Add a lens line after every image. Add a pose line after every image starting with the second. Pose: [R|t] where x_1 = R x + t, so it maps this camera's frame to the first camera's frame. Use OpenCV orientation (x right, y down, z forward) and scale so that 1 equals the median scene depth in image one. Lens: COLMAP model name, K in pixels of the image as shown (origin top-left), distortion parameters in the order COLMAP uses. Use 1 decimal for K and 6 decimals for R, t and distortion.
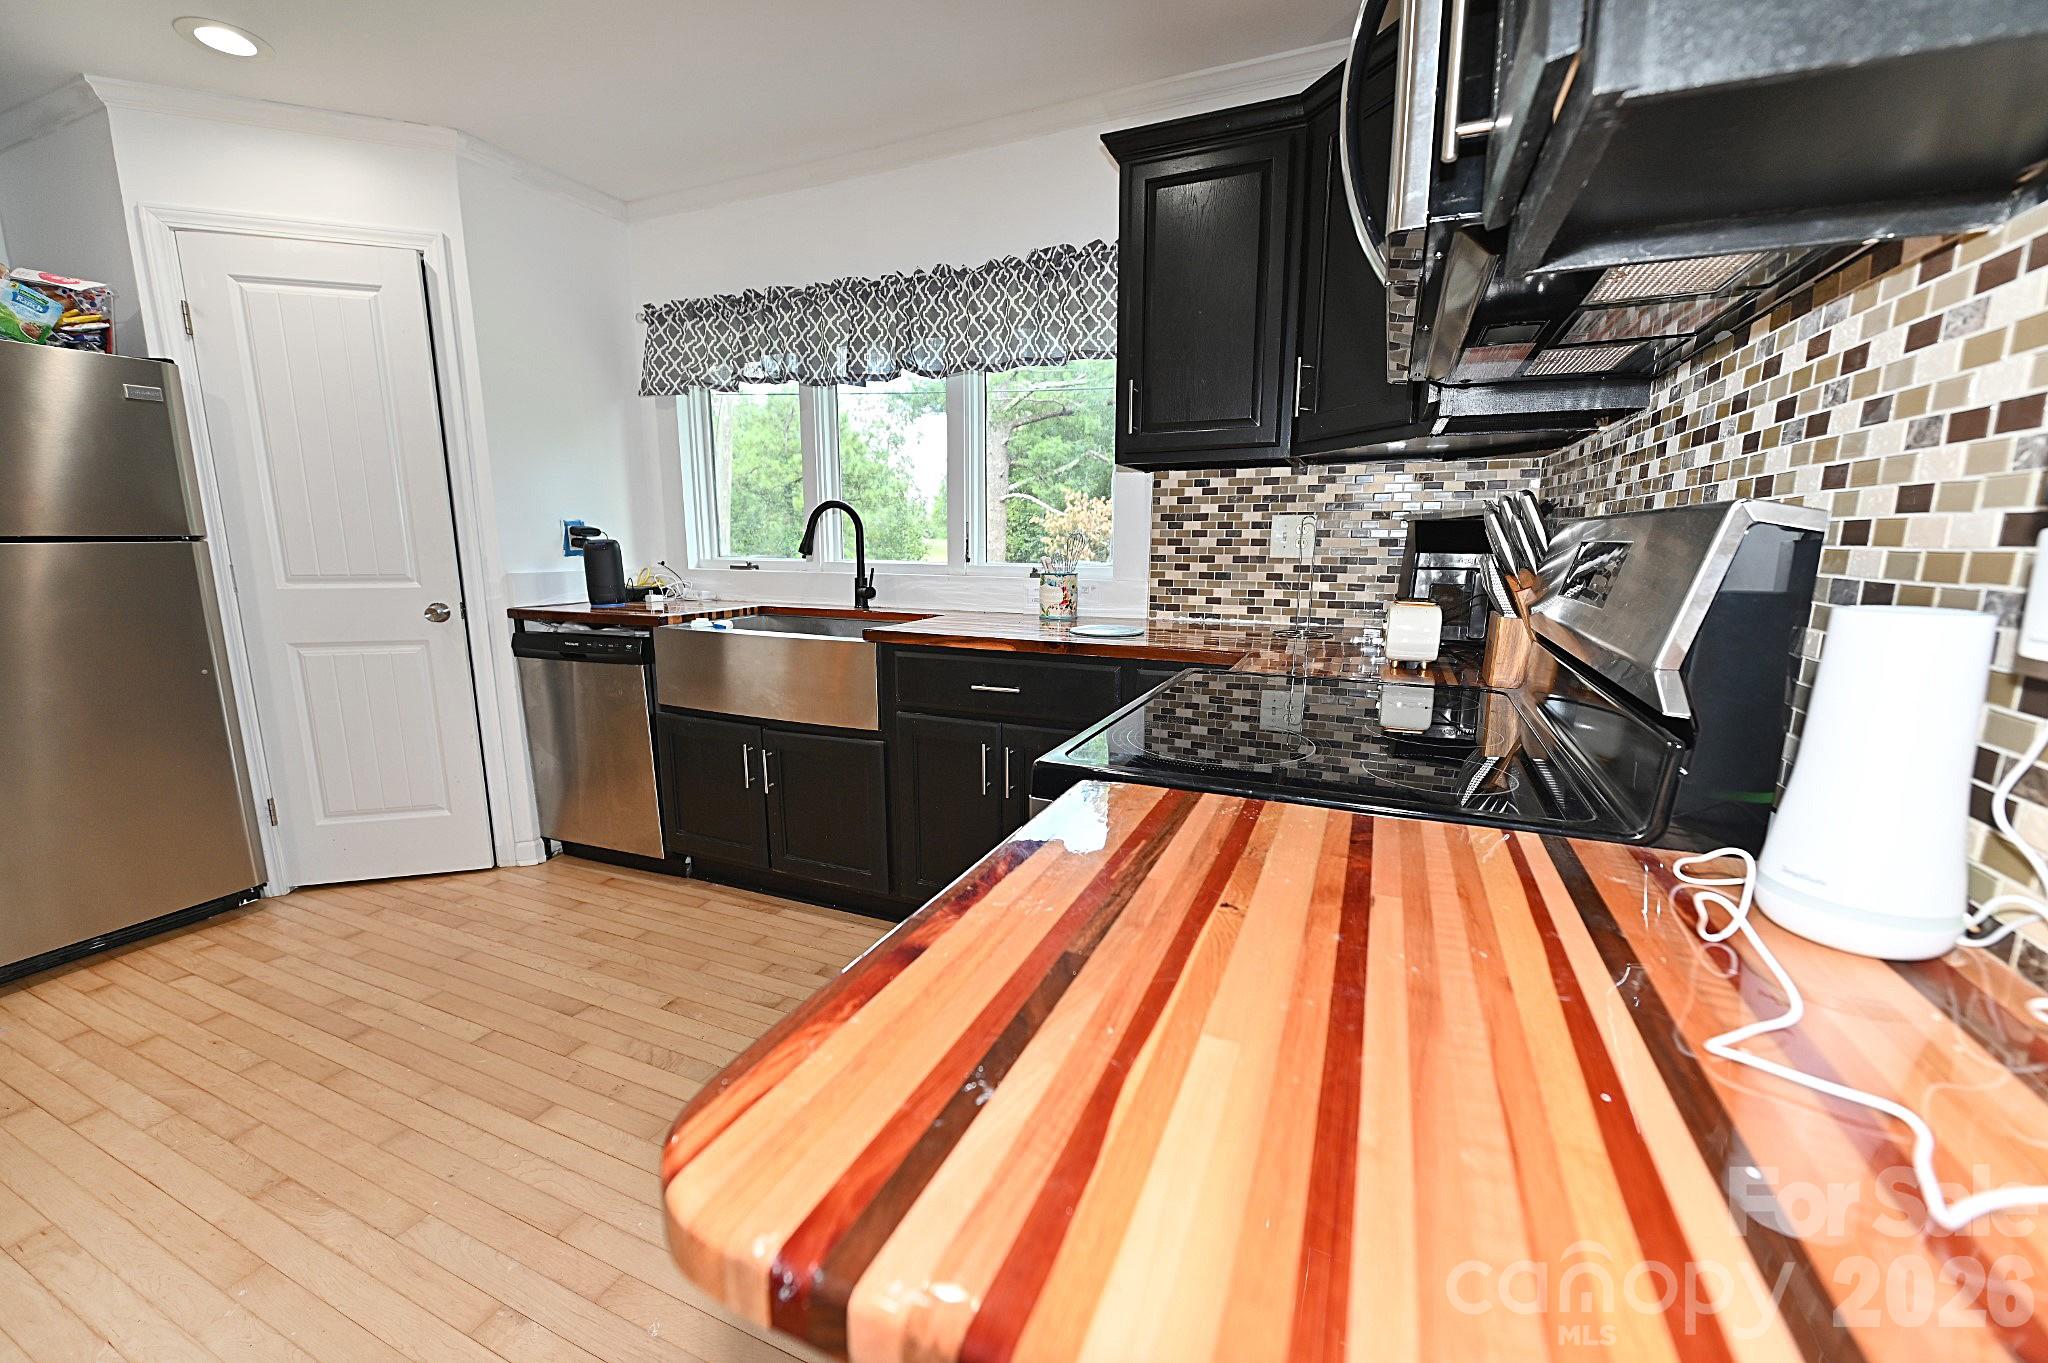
lens RADIAL K [[807.7, 0, 1028.3], [0, 807.7, 692.1], [0, 0, 1]] dist [-0.008720, -0.000493]
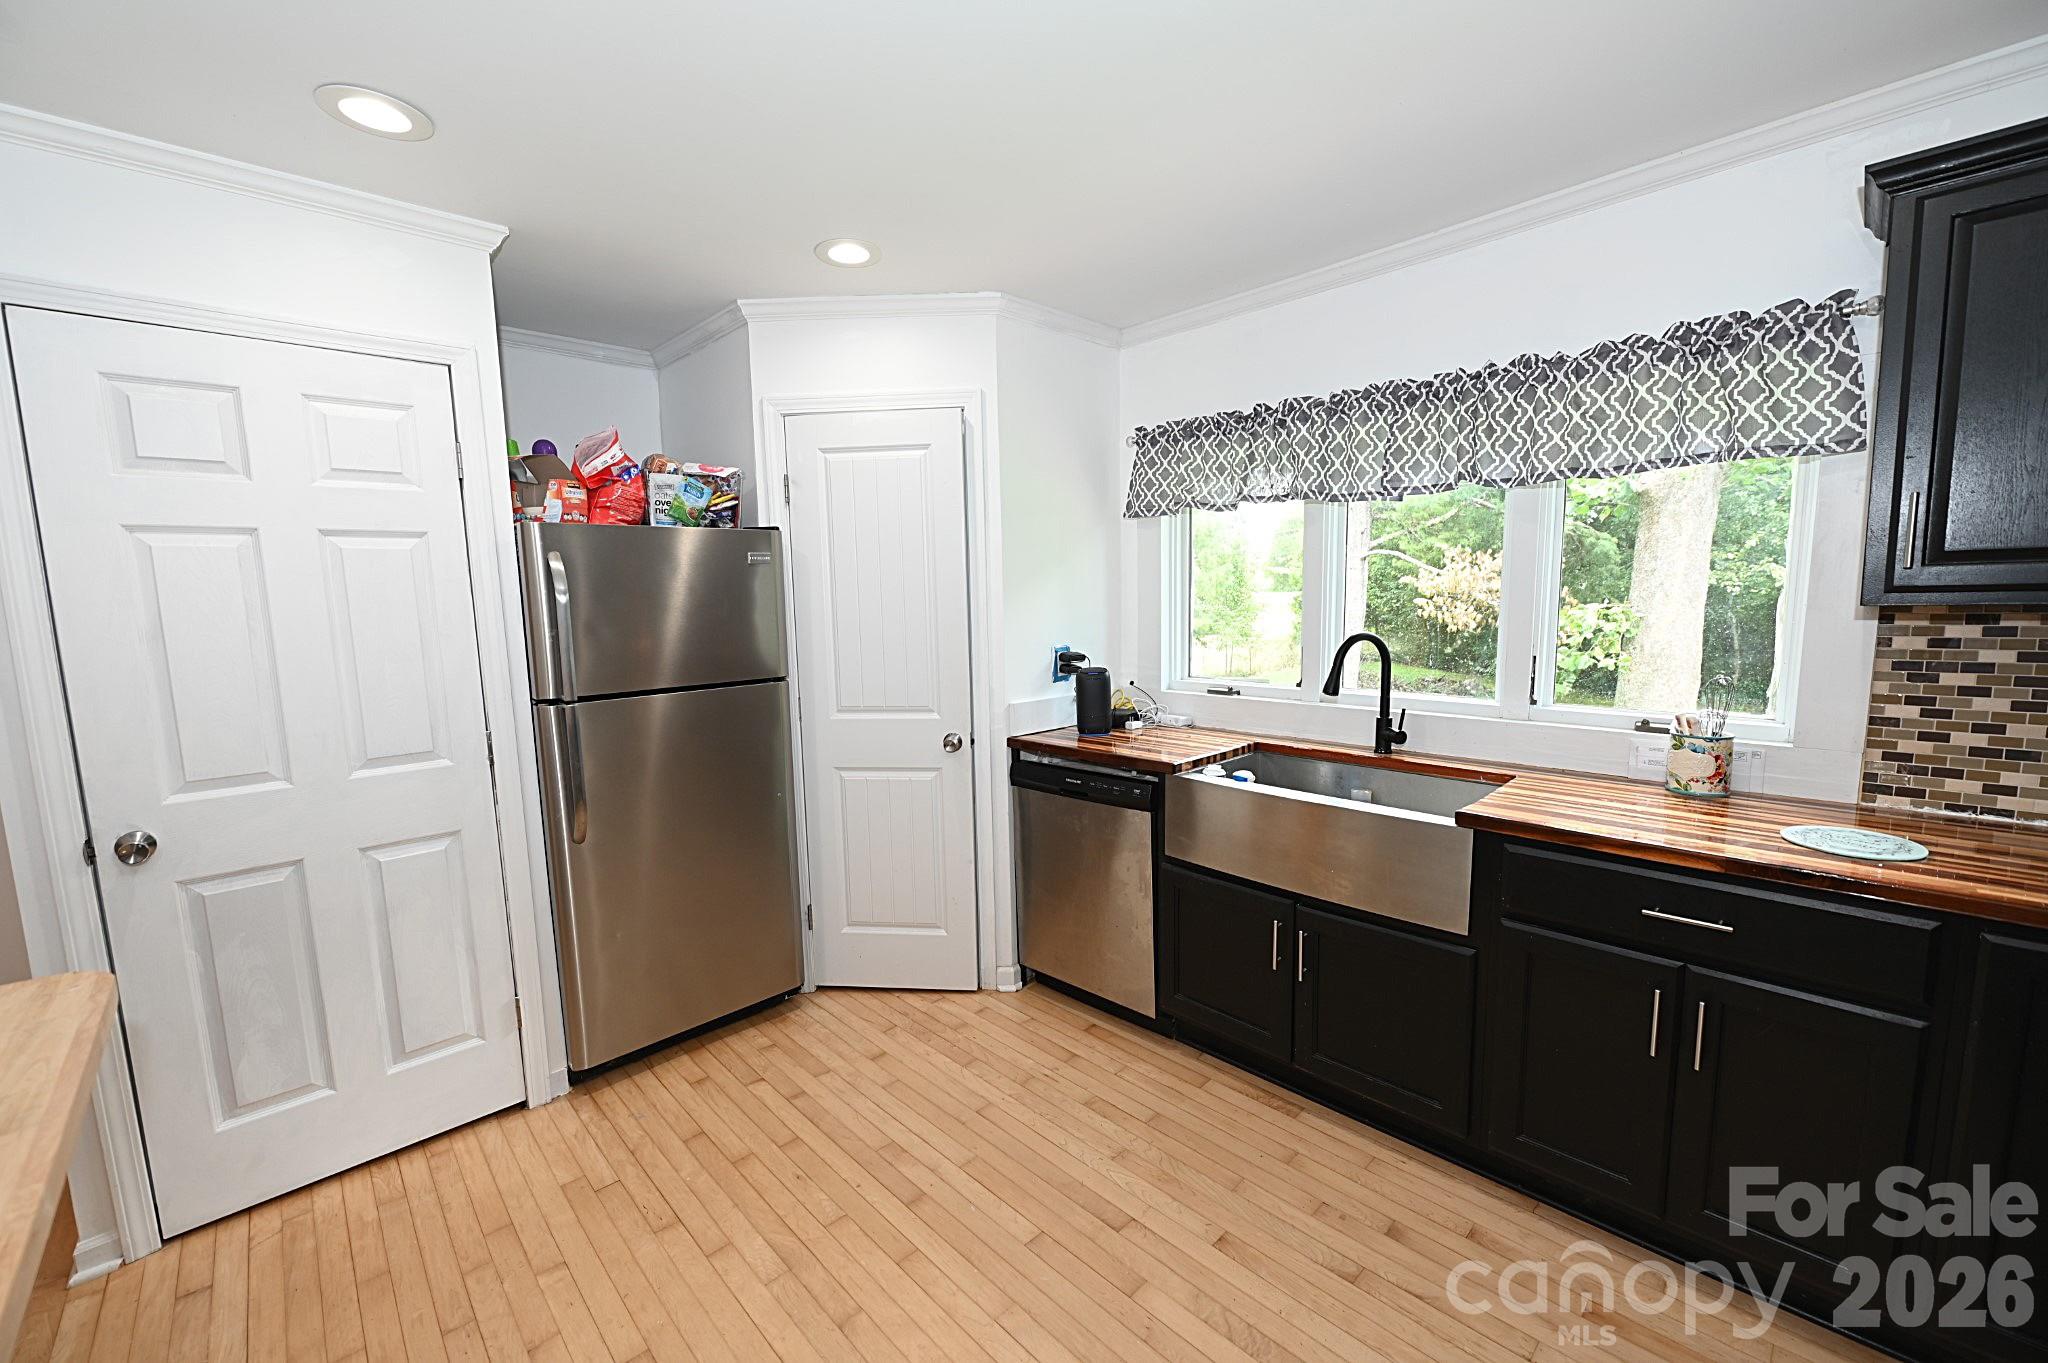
lens RADIAL K [[810.2, 0, 1022.3], [0, 810.2, 692.2], [0, 0, 1]] dist [-0.010396, -0.000185]
pose [[0.922695, 0.021325, -0.384940, -0.269211], [-0.046238, 0.997383, -0.055579, -0.119557], [0.382748, 0.069082, 0.921266, 0.066809]]
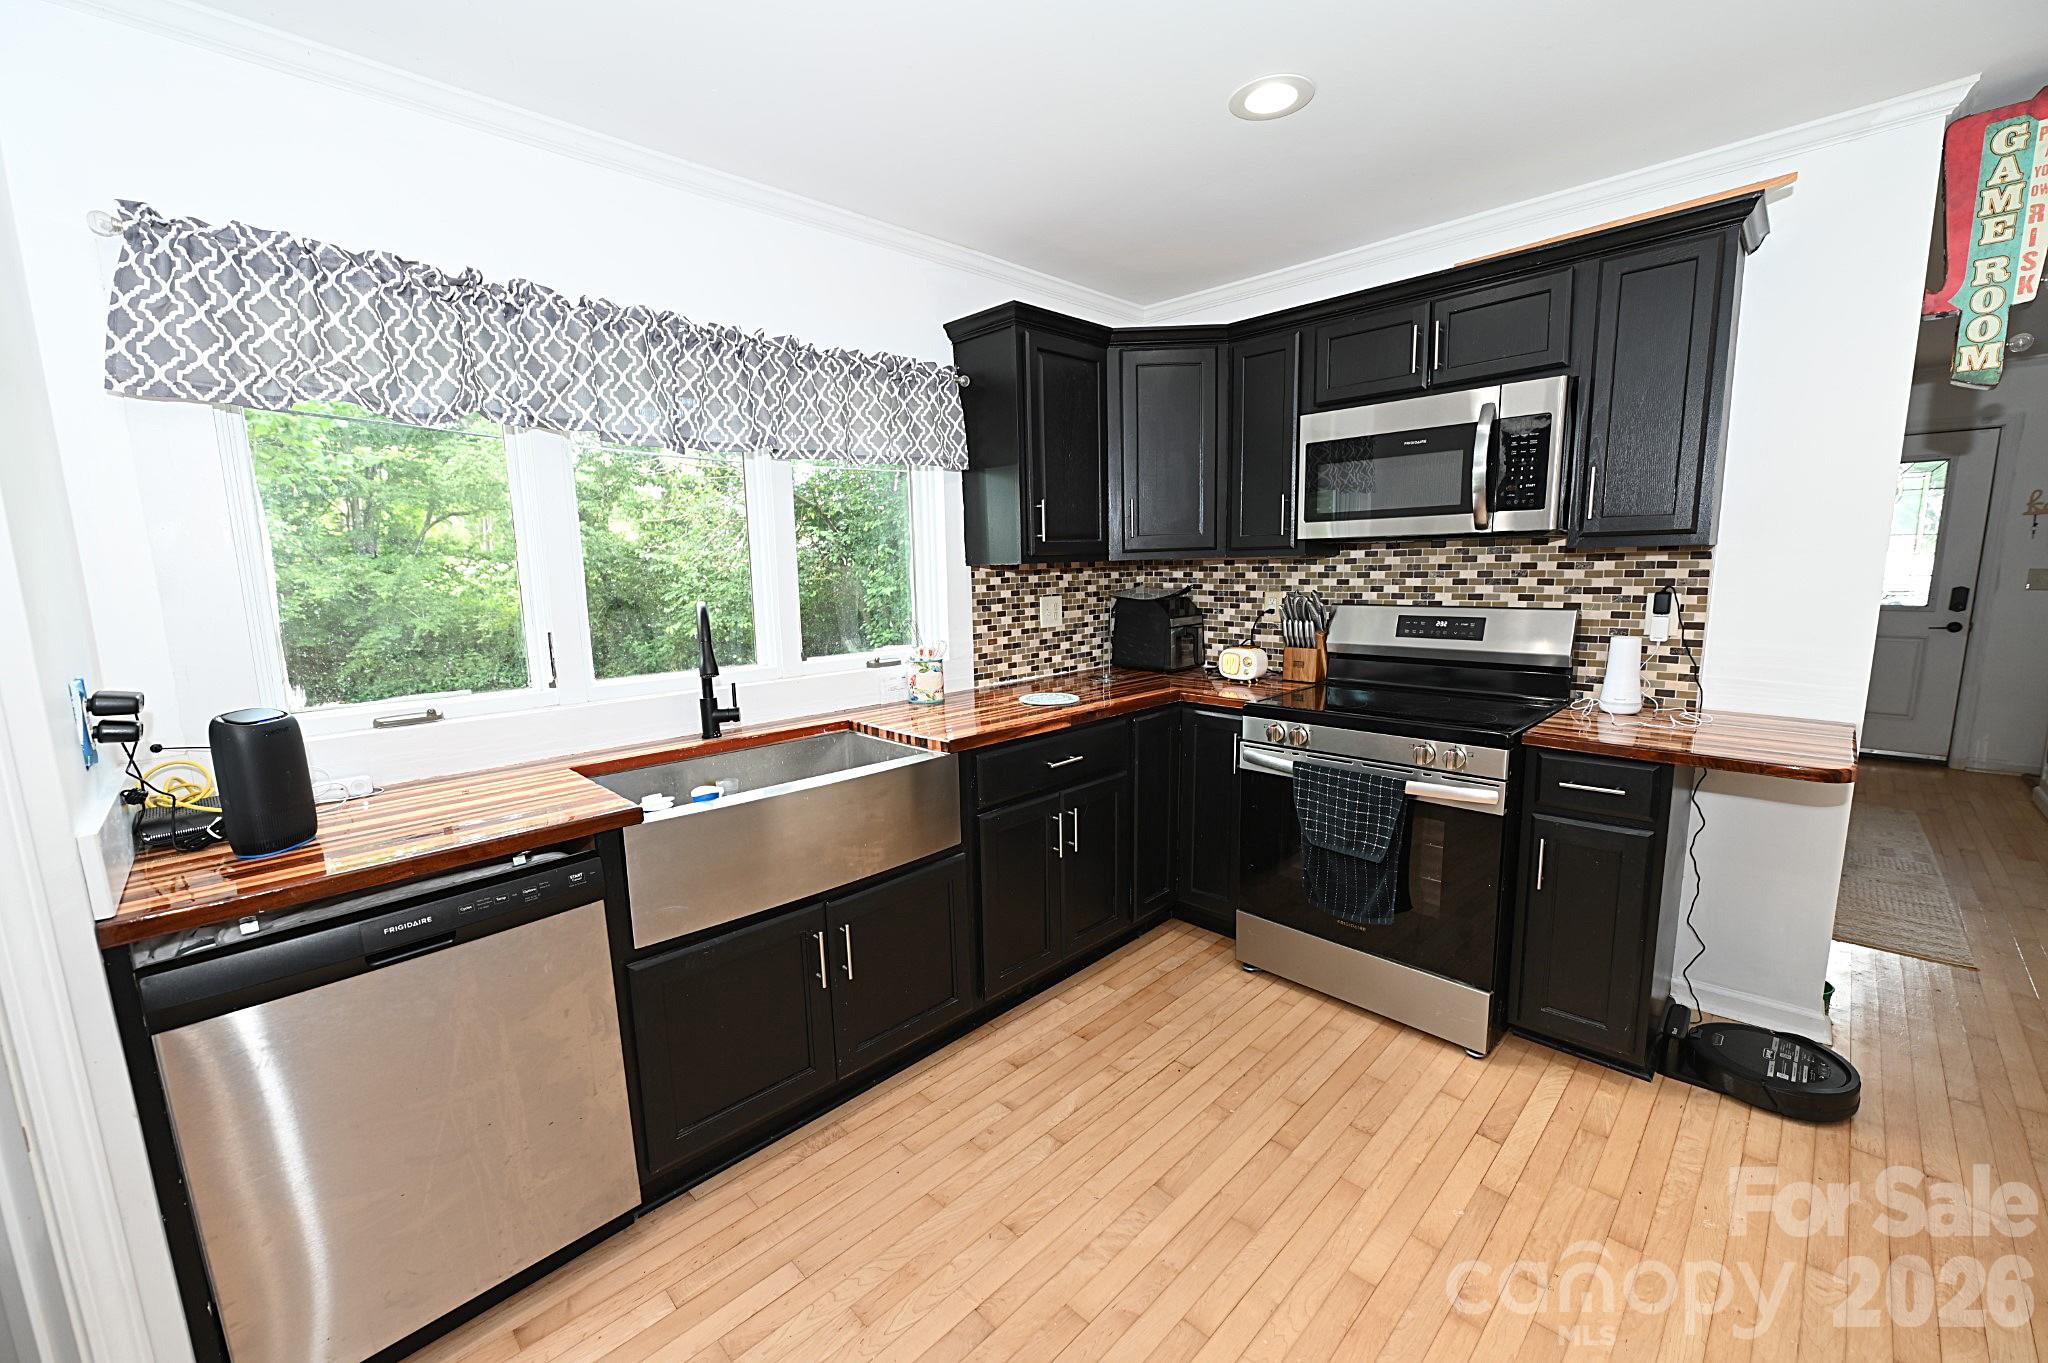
lens RADIAL K [[807.8, 0, 1023.9], [0, 807.8, 692.0], [0, 0, 1]] dist [-0.009656, -0.000411]
pose [[0.369564, -0.158875, 0.915522, -0.924831], [0.197832, 0.976138, 0.089536, -0.181756], [-0.907901, 0.148030, 0.392176, 0.492872]]
